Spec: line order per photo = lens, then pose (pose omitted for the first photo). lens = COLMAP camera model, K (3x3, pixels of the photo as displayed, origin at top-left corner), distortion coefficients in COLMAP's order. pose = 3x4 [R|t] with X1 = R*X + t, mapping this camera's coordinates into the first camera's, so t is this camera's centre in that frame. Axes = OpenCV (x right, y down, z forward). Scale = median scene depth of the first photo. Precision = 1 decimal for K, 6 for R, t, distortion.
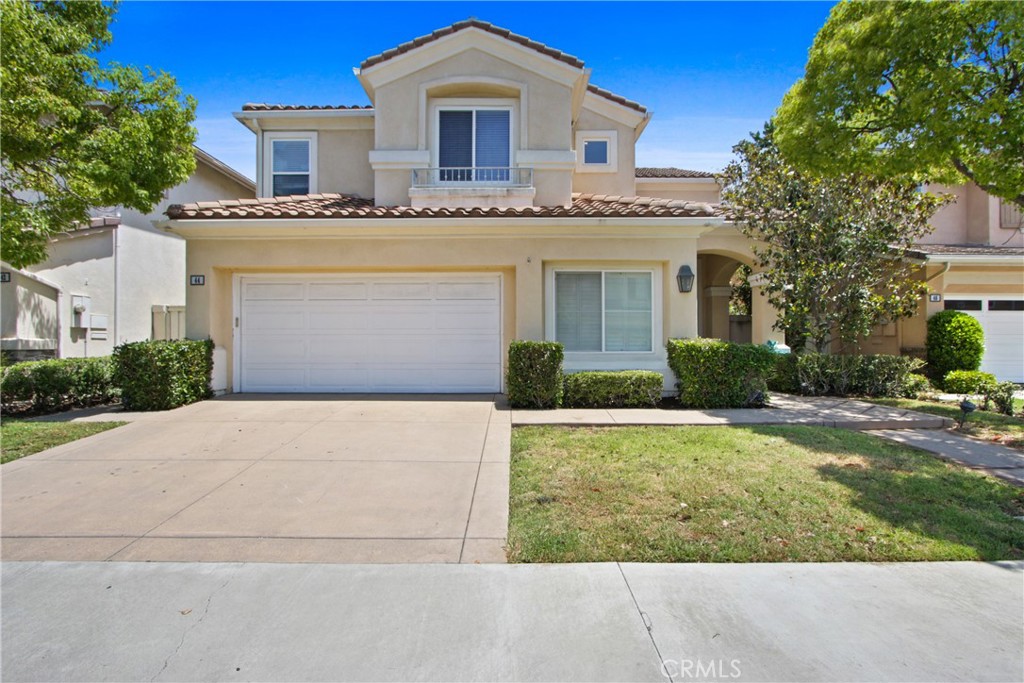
lens RADIAL K [[472.4, 0, 514.8], [0, 472.4, 344.6], [0, 0, 1]] dist [-0.016893, 0.001669]
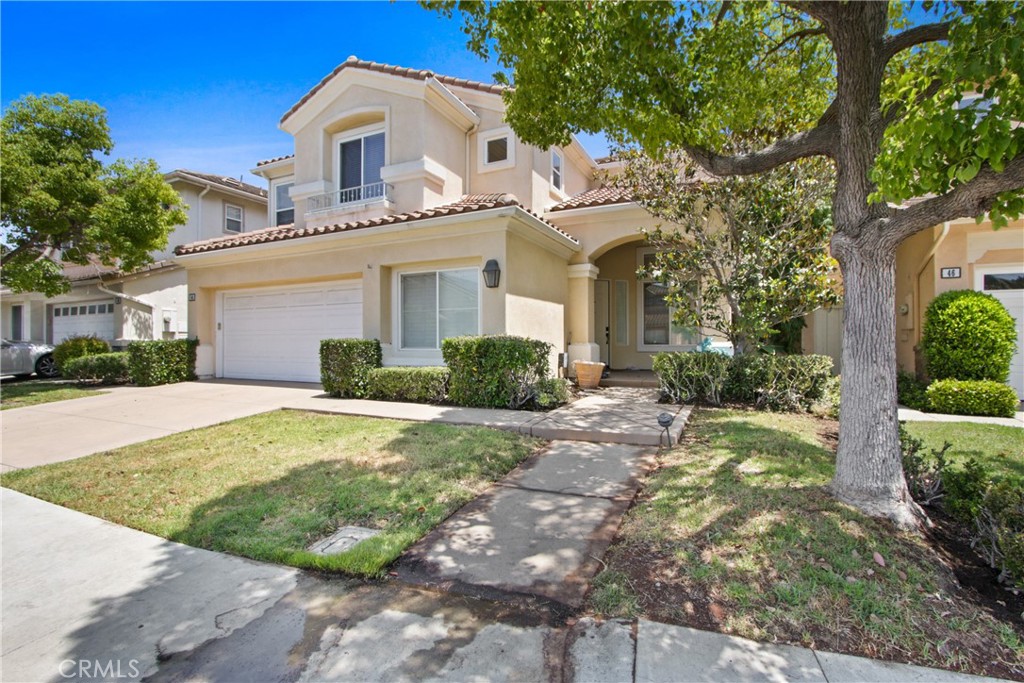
lens RADIAL K [[472.4, 0, 507.0], [0, 472.4, 346.3], [0, 0, 1]] dist [-0.016893, 0.001669]
pose [[0.901037, 0.001462, -0.433739, 0.768169], [-0.000203, 0.999996, 0.002948, 0.006184], [0.433742, -0.002569, 0.901034, 0.129181]]
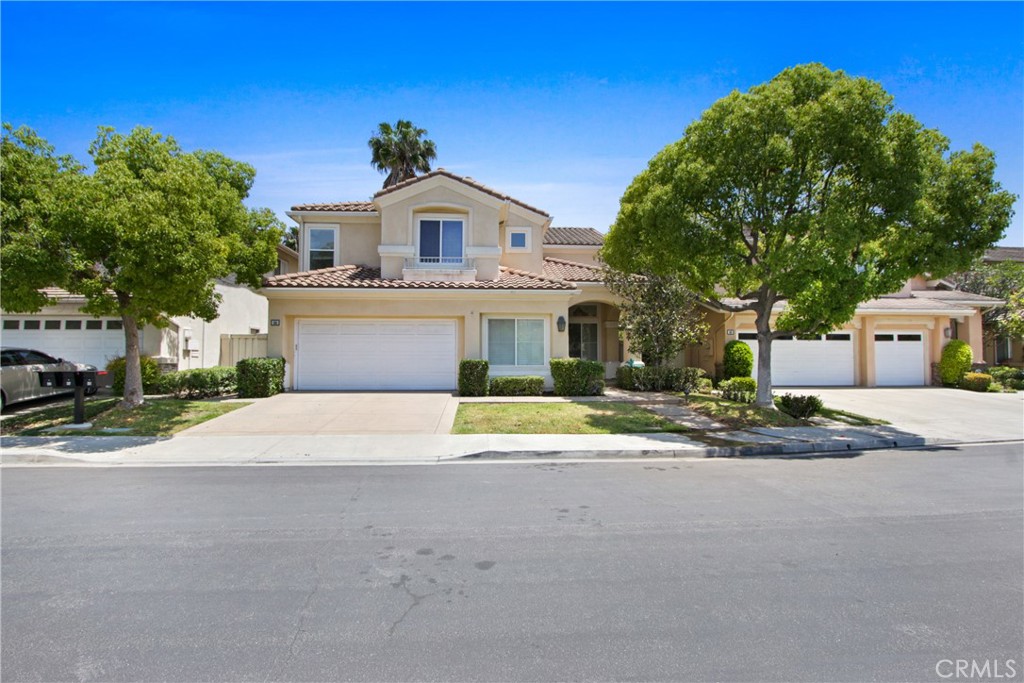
lens RADIAL K [[472.4, 0, 511.6], [0, 472.4, 346.3], [0, 0, 1]] dist [-0.016893, 0.001669]
pose [[0.998108, 0.003921, 0.061367, 0.065476], [-0.002037, 0.999526, -0.030726, -0.001119], [-0.061458, 0.030543, 0.997642, -0.710107]]
